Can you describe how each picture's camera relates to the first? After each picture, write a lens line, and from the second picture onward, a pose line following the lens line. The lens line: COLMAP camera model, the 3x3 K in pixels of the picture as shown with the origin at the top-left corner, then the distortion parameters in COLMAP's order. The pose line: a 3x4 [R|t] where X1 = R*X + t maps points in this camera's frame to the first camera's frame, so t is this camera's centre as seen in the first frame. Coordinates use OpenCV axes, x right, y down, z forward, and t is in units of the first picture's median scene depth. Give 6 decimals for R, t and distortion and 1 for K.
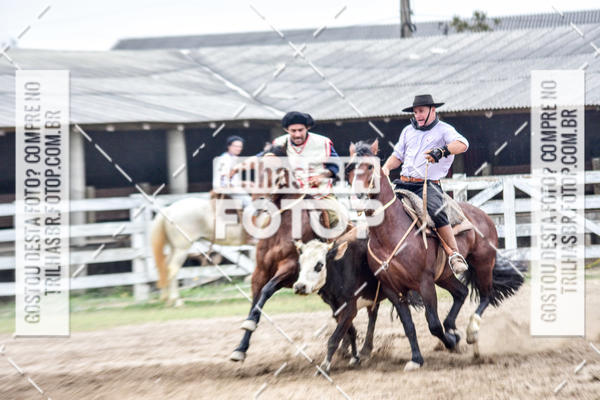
lens RADIAL K [[4085.3, 0, 300.0], [0, 4085.3, 200.0], [0, 0, 1]] dist [1.908499, -14.301826]
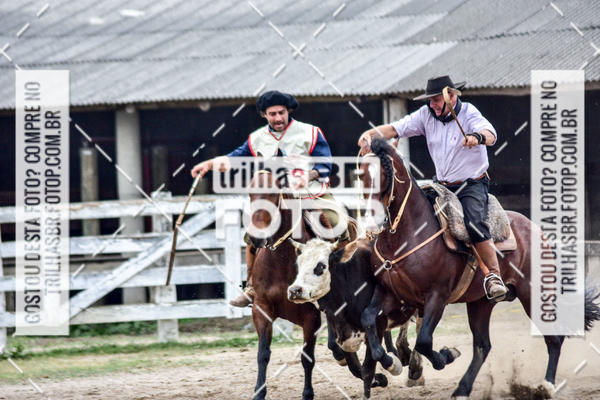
lens RADIAL K [[4085.3, 0, 300.0], [0, 4085.3, 200.0], [0, 0, 1]] dist [1.908499, -14.301826]
pose [[0.999014, 0.008478, -0.043577, 0.092416], [-0.008208, 0.999946, 0.006359, -0.009564], [0.043629, -0.005995, 0.999030, 0.309274]]
